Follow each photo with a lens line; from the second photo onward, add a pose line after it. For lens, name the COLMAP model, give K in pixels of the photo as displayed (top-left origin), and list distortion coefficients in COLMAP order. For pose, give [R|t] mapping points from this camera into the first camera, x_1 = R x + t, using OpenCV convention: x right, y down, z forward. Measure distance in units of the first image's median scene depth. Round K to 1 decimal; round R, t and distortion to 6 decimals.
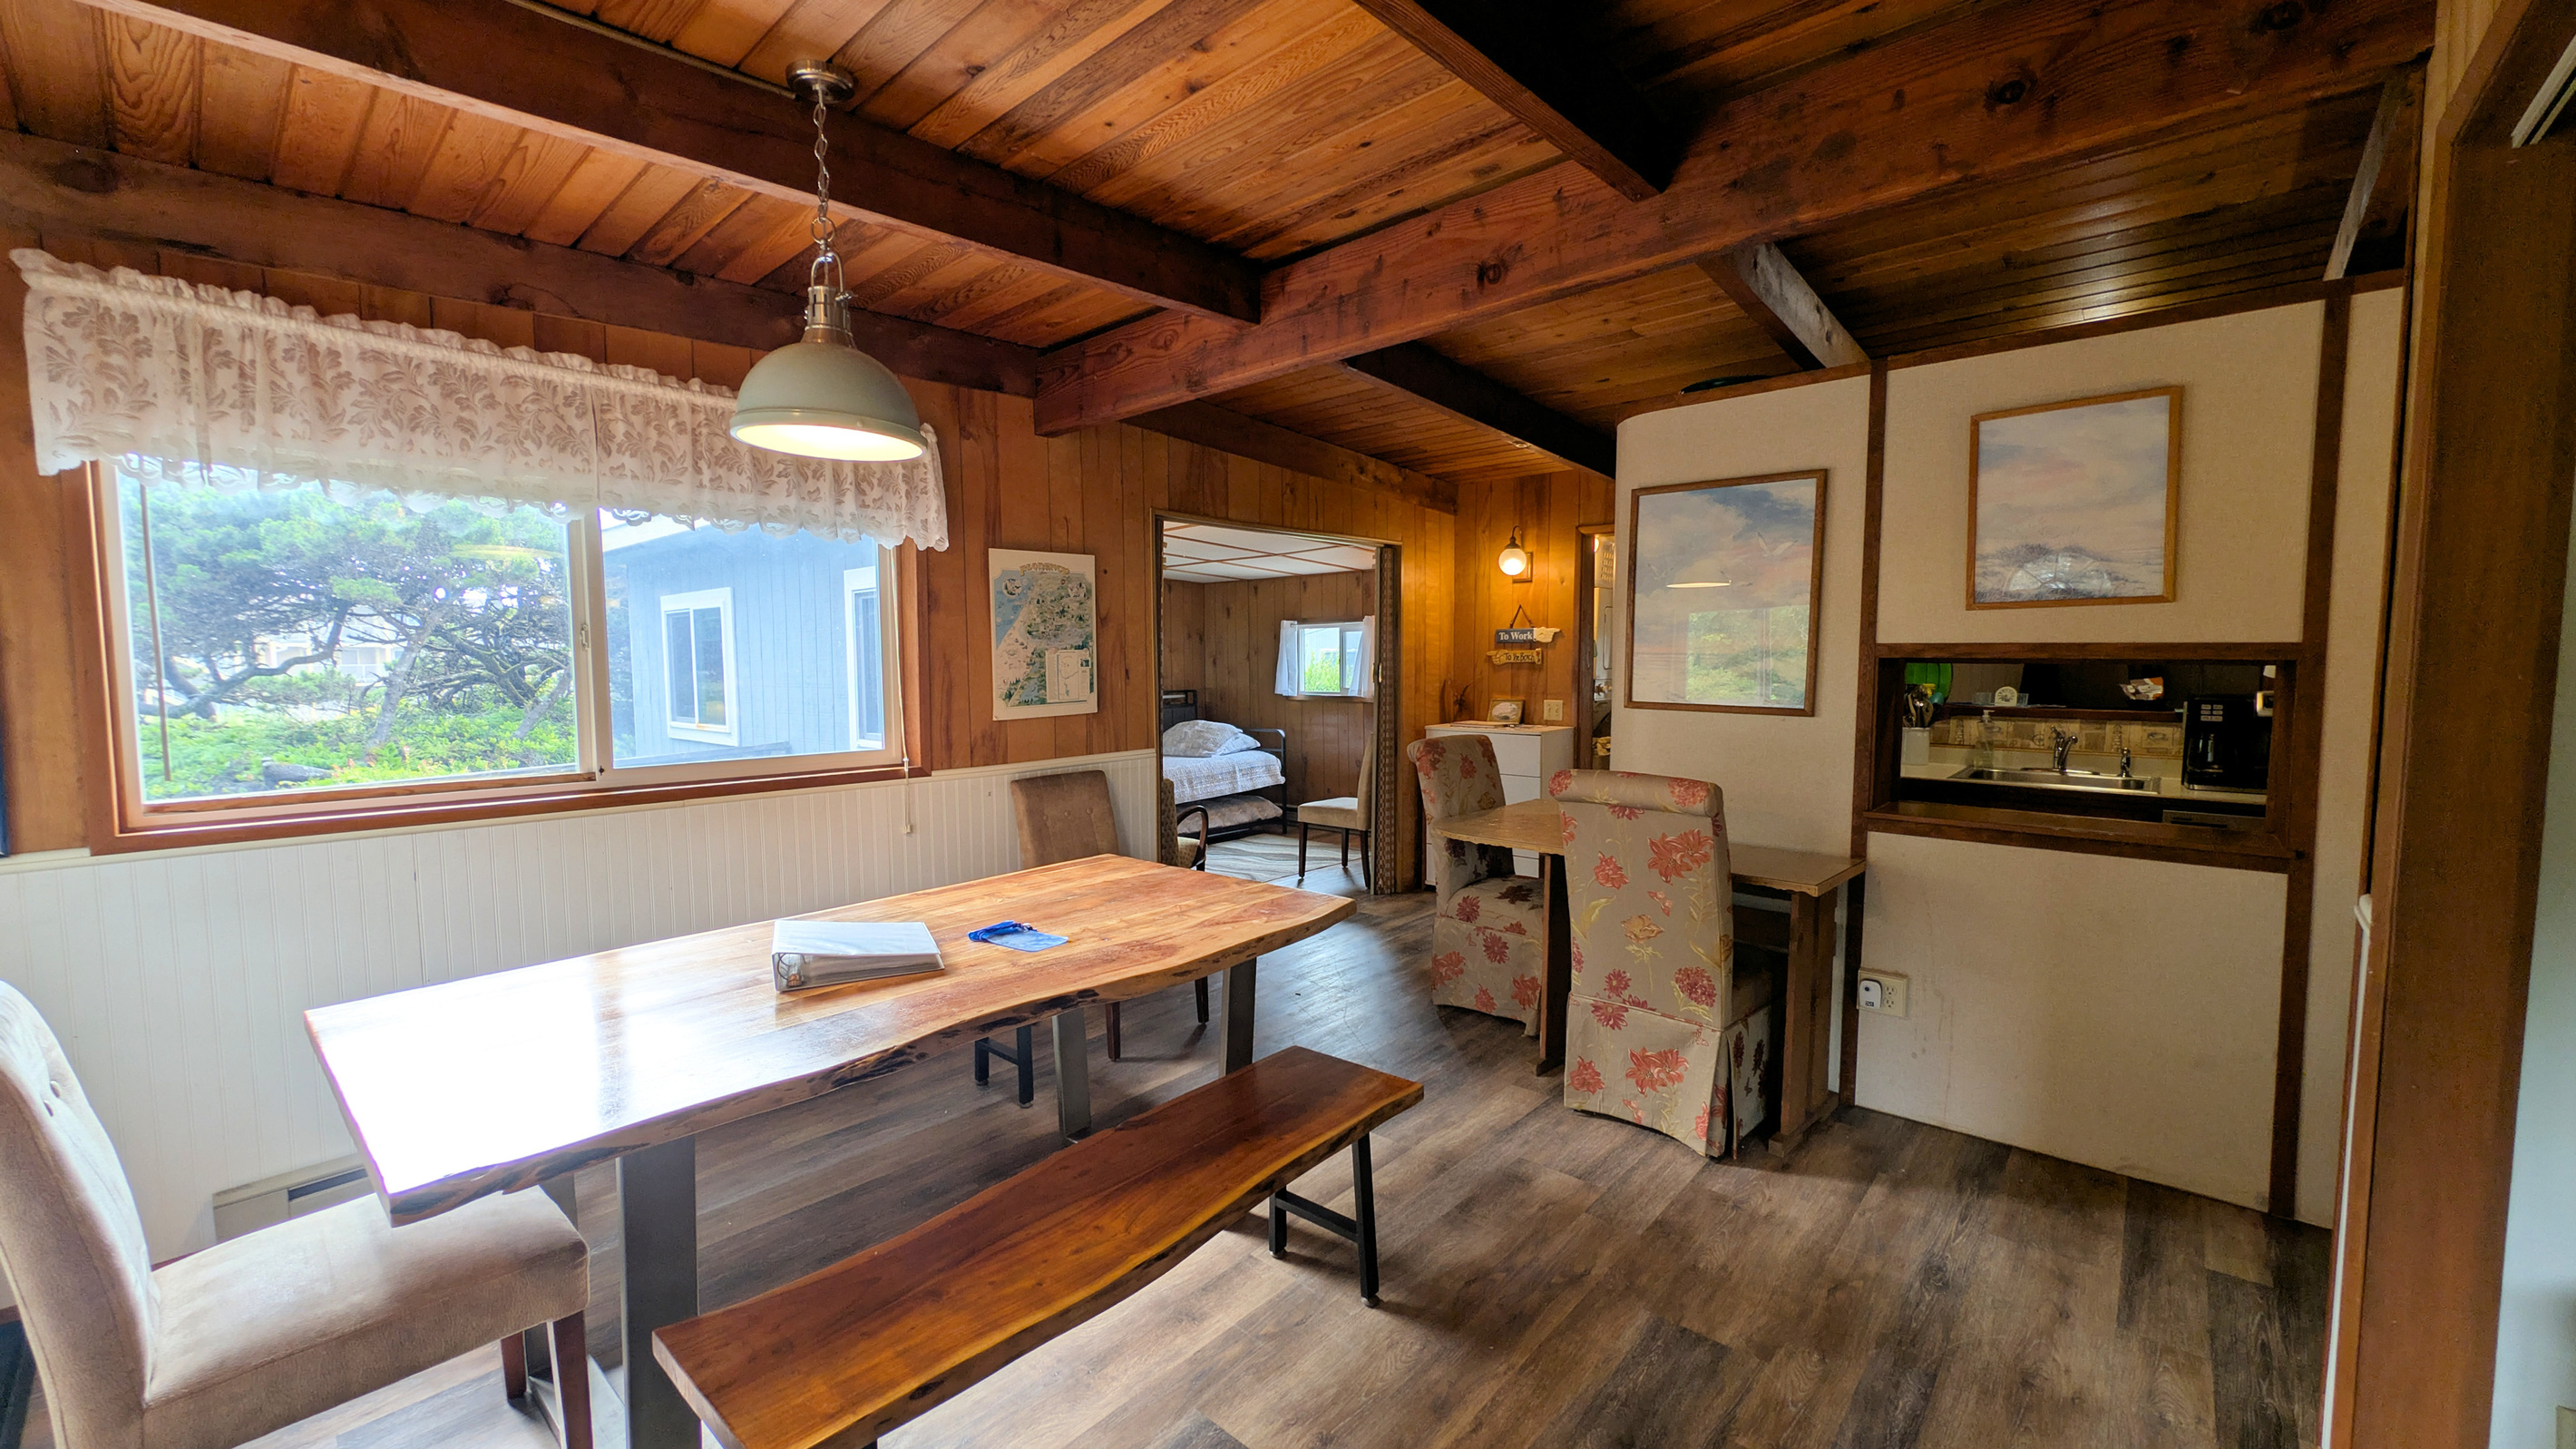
lens RADIAL K [[984.1, 0, 1299.9], [0, 984.1, 729.4], [0, 0, 1]] dist [0.004174, -0.001715]
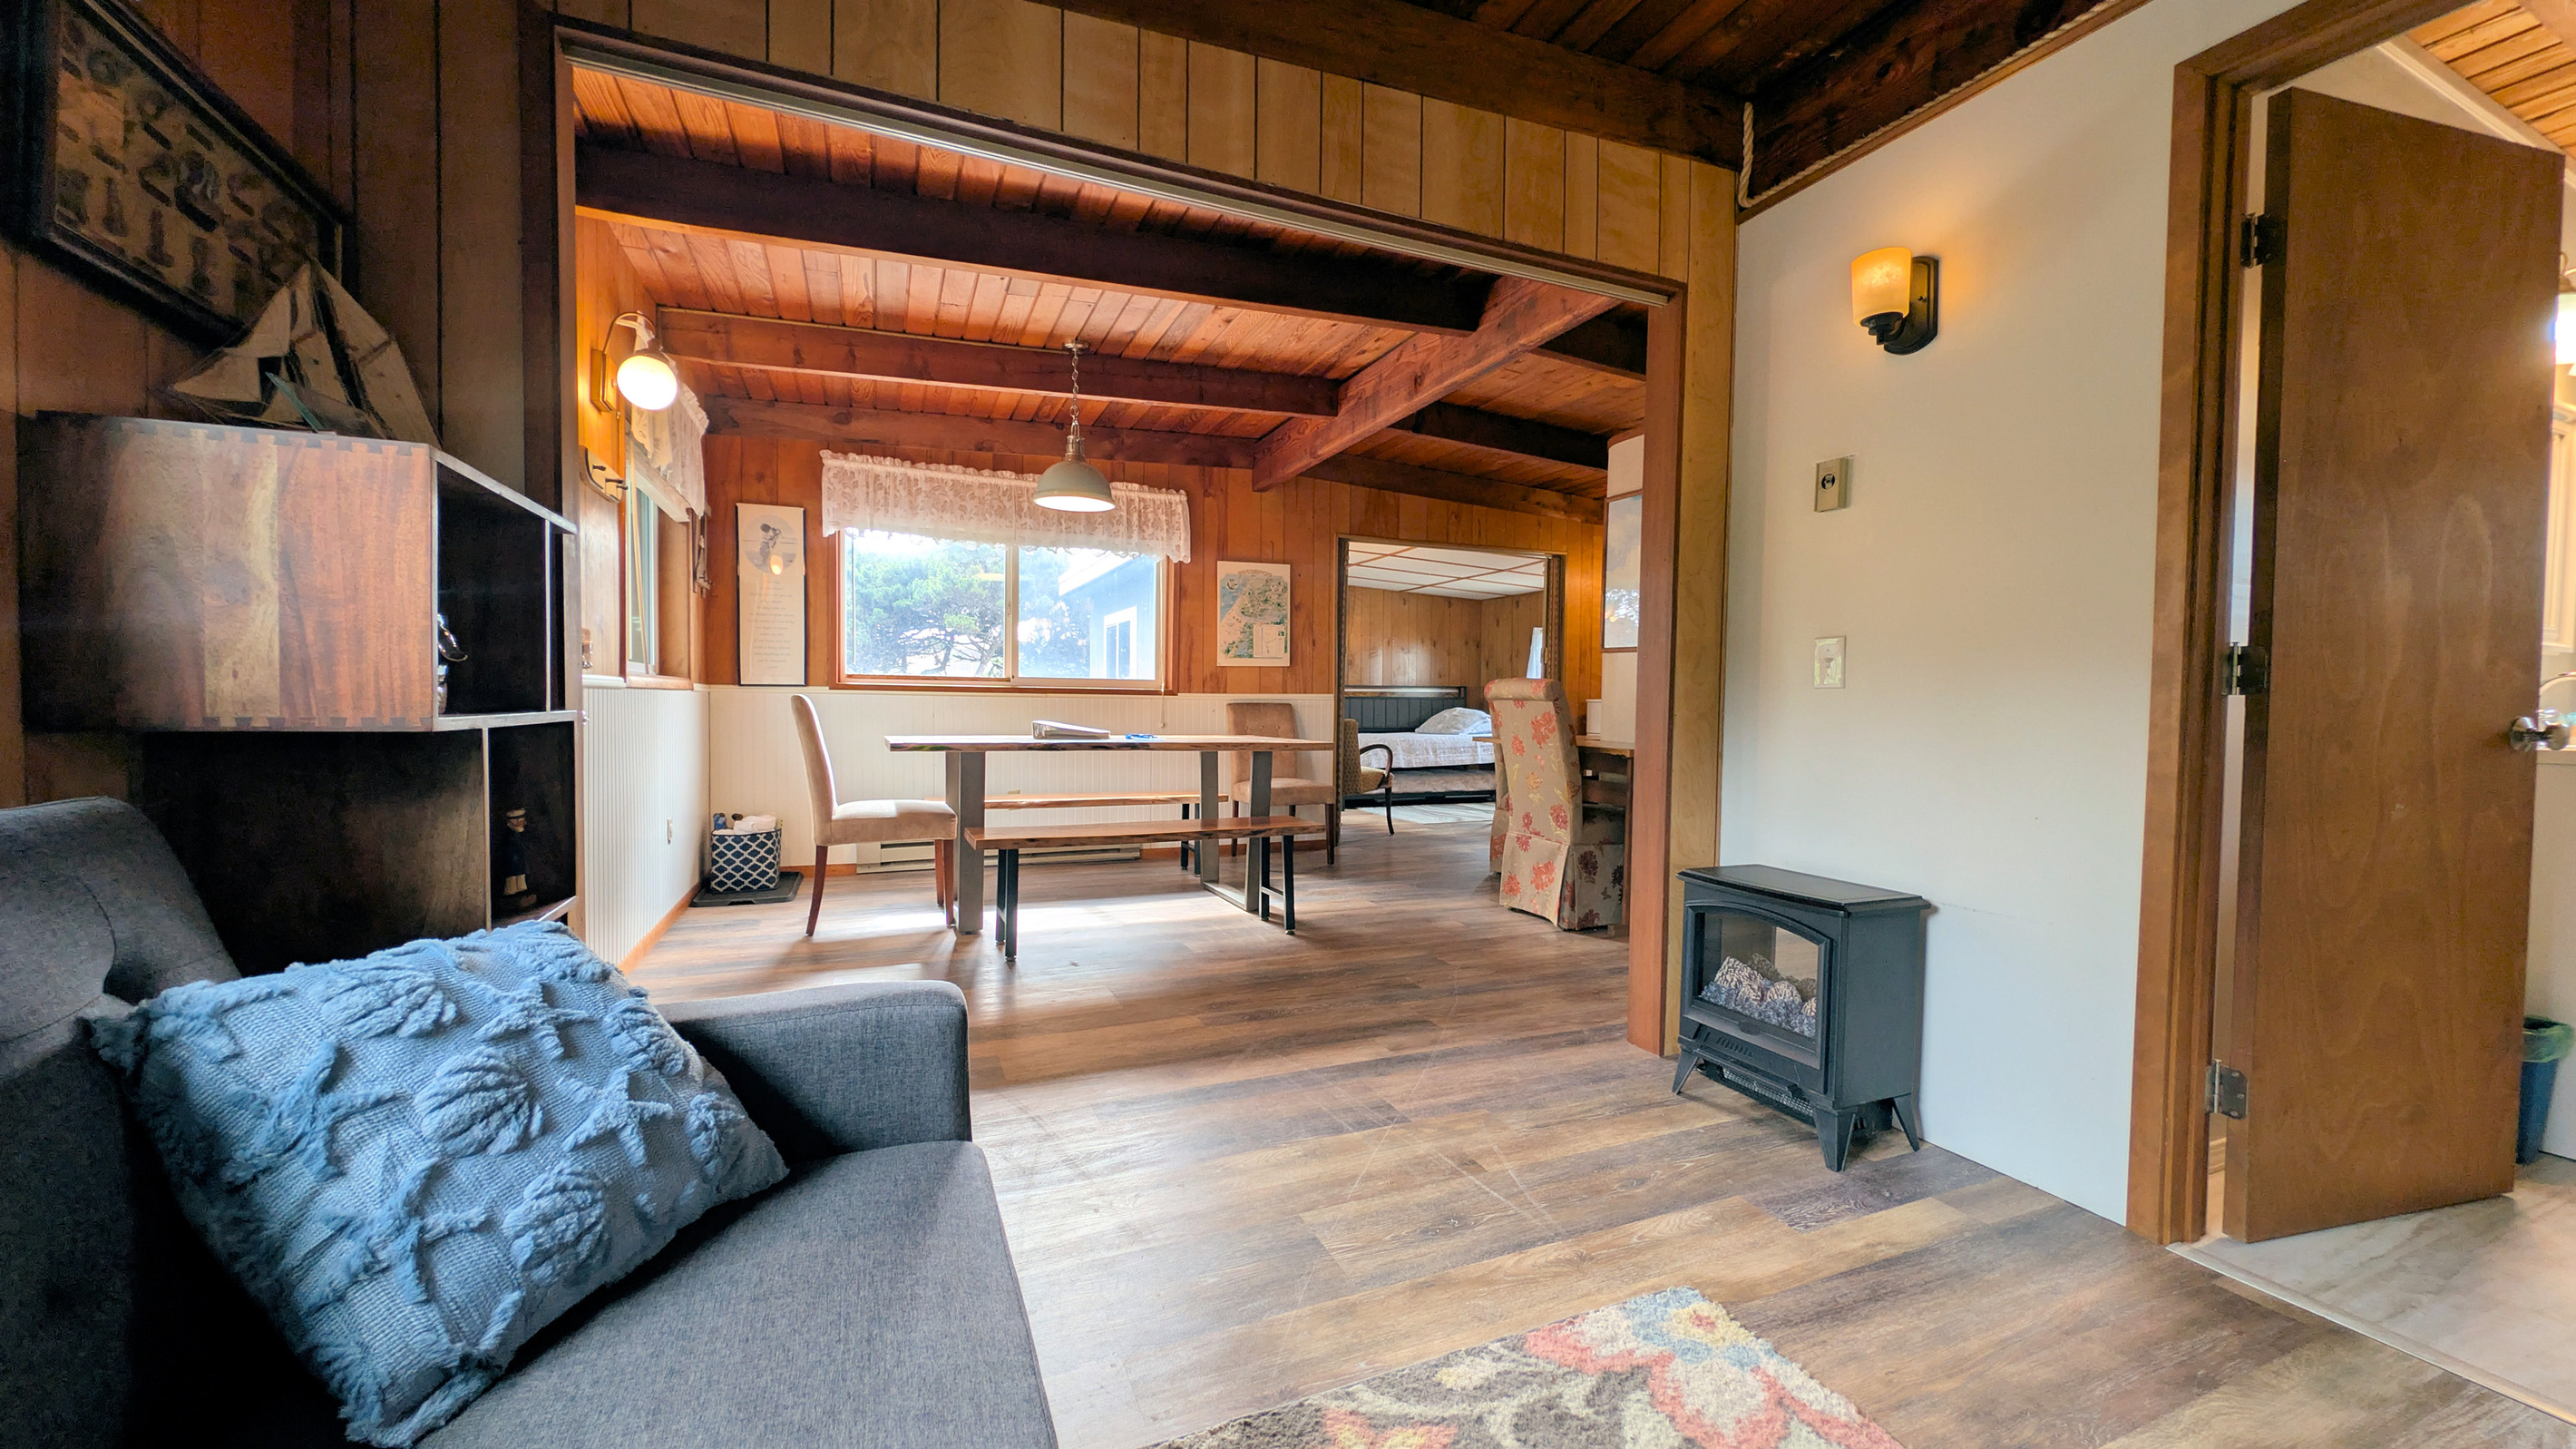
lens RADIAL K [[984.1, 0, 1311.2], [0, 984.1, 729.9], [0, 0, 1]] dist [0.004174, -0.001715]
pose [[0.908289, 0.026784, -0.417486, 0.634521], [-0.045547, 0.998347, -0.035044, 0.181347], [0.415857, 0.050845, 0.908007, -0.512326]]
